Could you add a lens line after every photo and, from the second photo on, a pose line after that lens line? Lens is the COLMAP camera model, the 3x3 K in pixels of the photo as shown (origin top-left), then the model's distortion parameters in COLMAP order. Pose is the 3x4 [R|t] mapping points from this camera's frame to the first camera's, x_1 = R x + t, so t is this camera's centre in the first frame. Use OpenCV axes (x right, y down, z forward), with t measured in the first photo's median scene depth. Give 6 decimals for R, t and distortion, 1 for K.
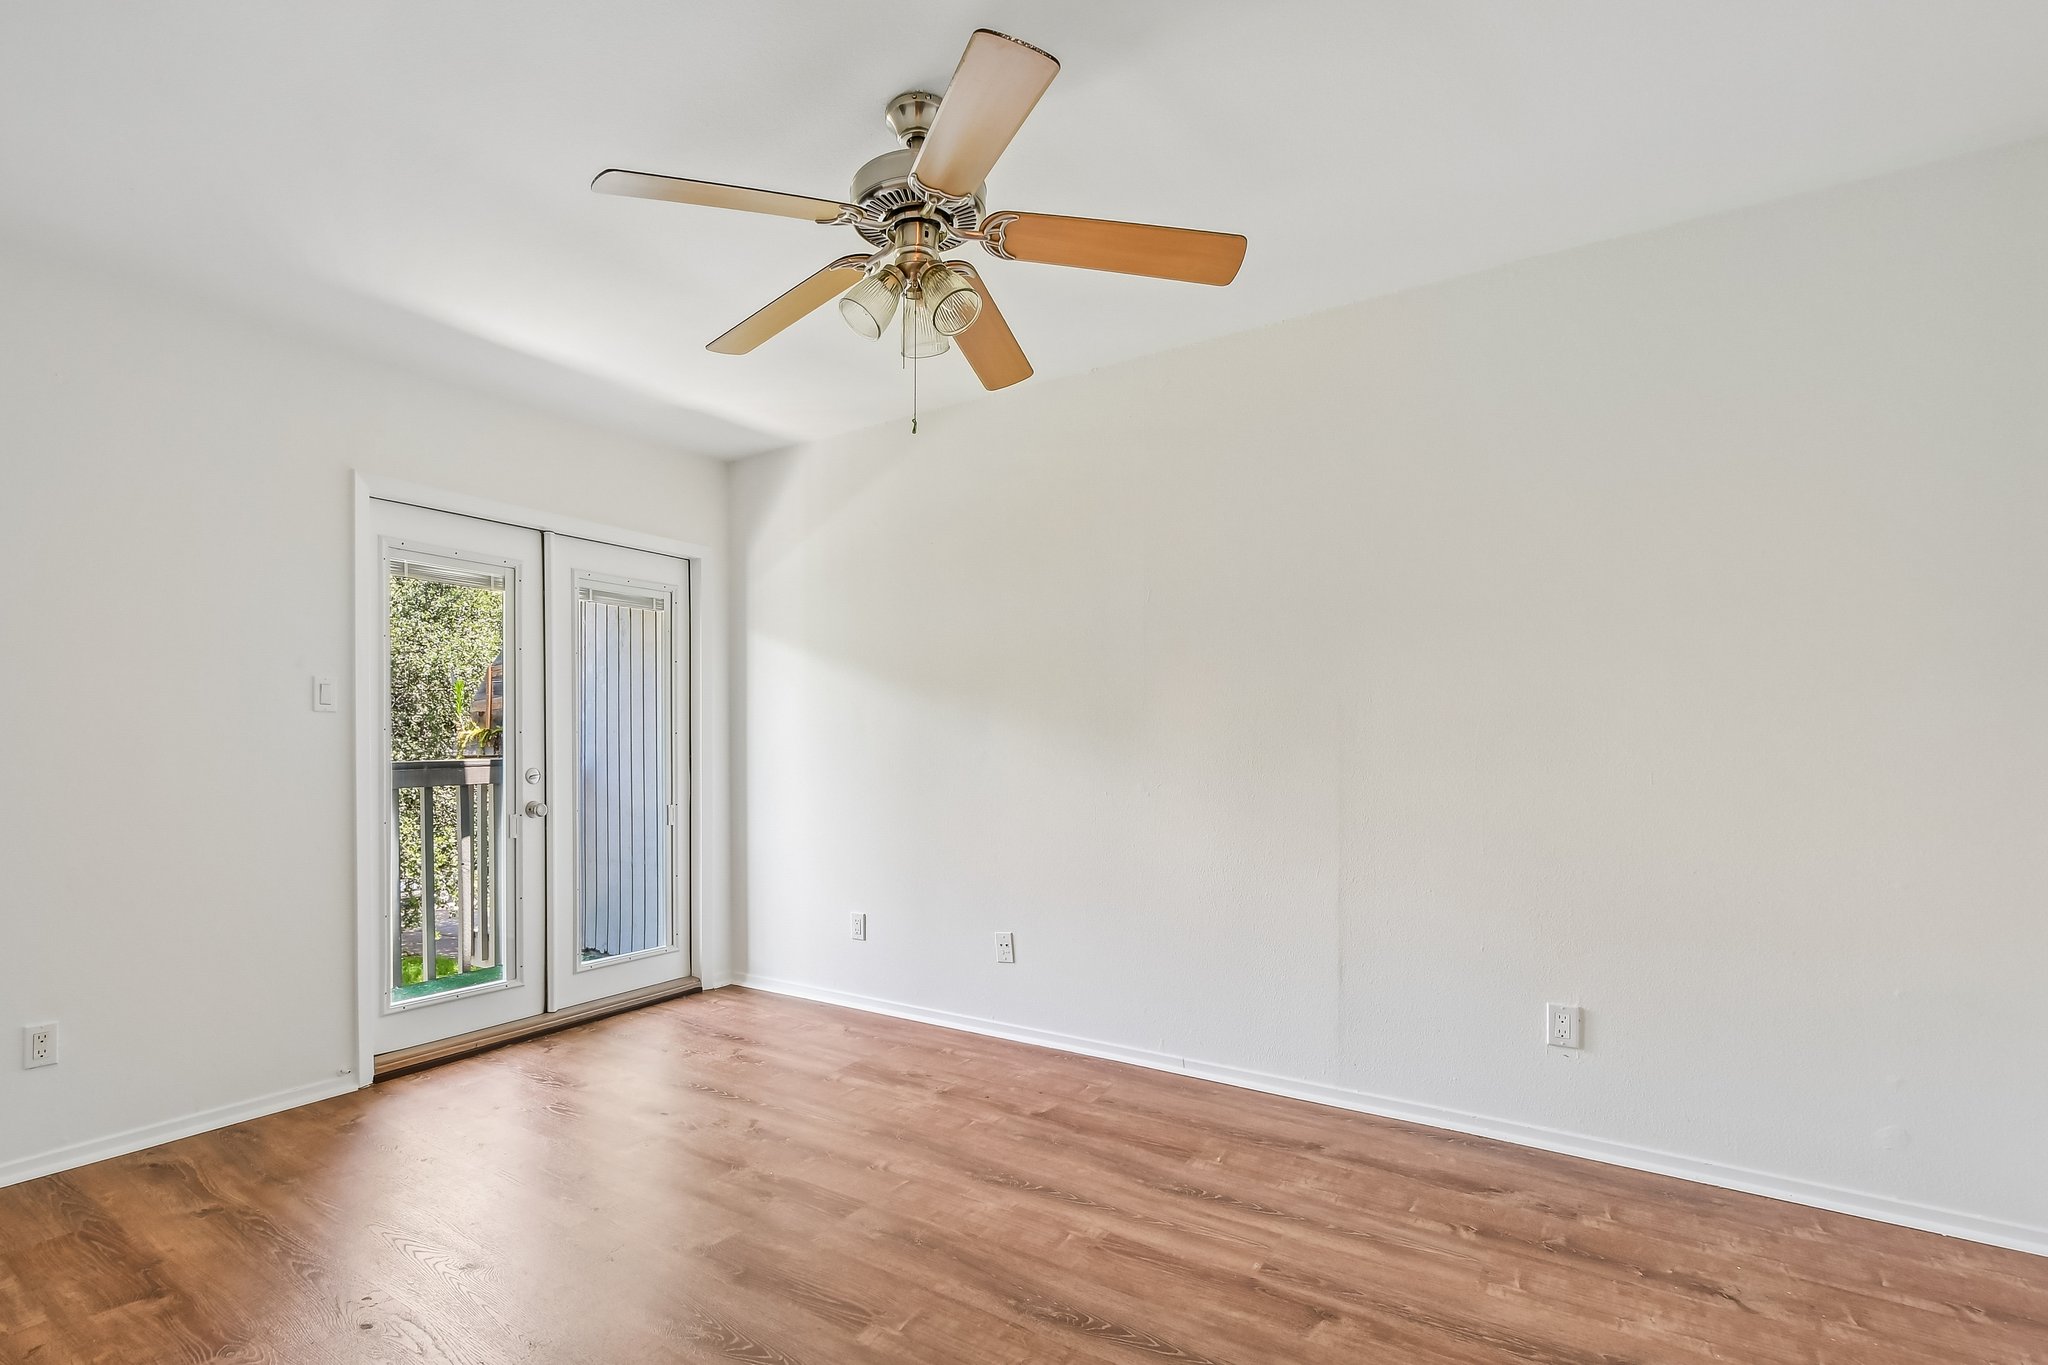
lens RADIAL K [[913.6, 0, 1152.2], [0, 913.6, 740.4], [0, 0, 1]] dist [0.003151, -0.002188]
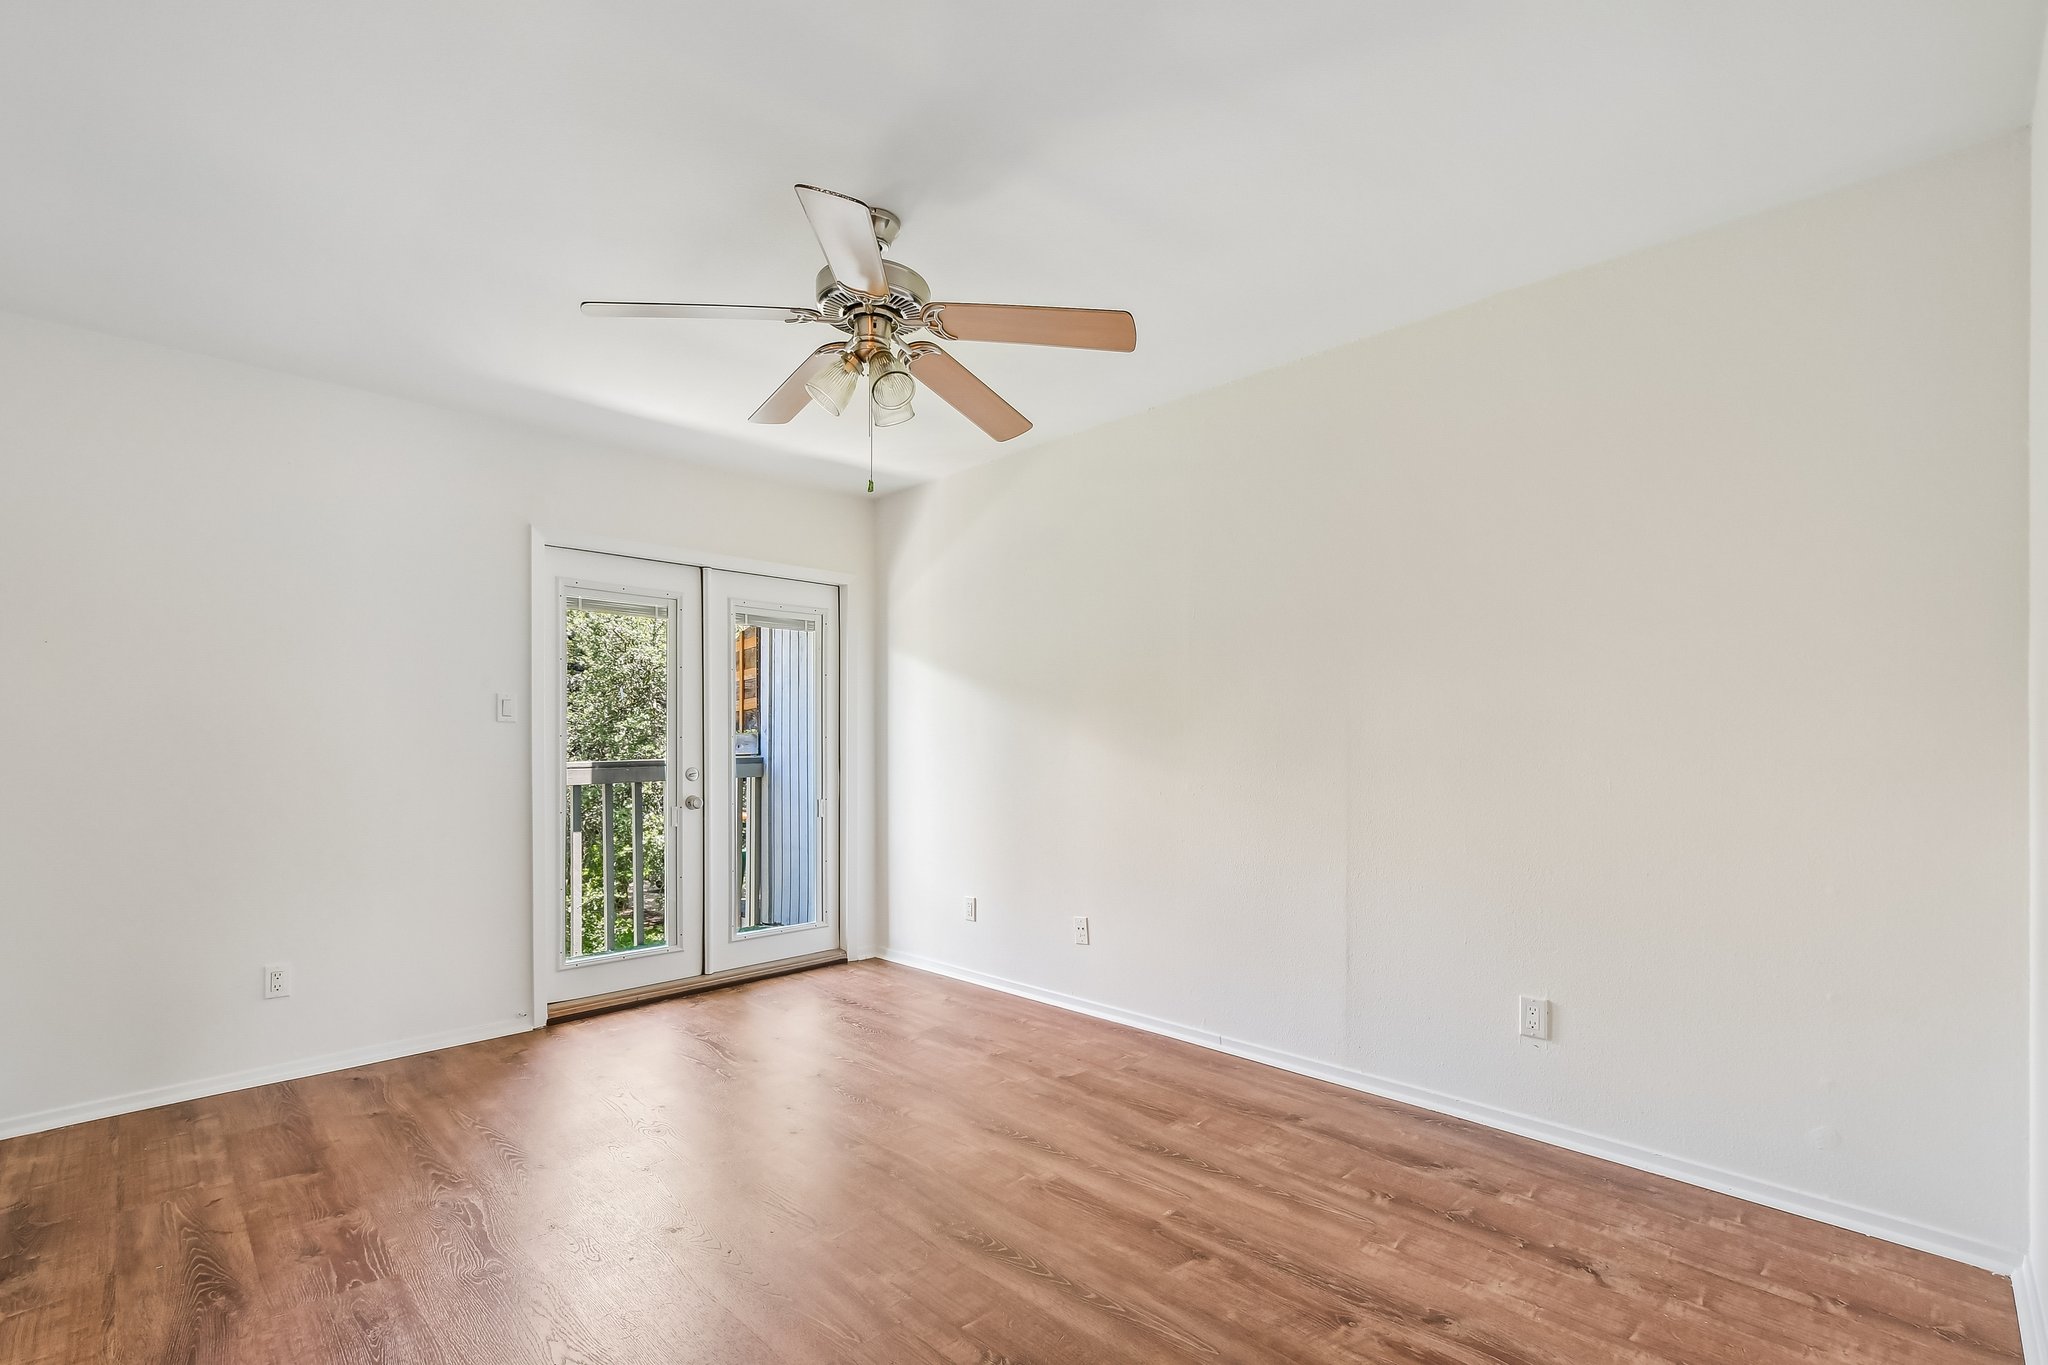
lens RADIAL K [[913.6, 0, 1315.9], [0, 913.6, 734.6], [0, 0, 1]] dist [0.003151, -0.002188]
pose [[0.990953, -0.001535, -0.134200, 0.355577], [0.001766, 0.999997, 0.001606, -0.015708], [0.134197, -0.001829, 0.990953, -0.077968]]
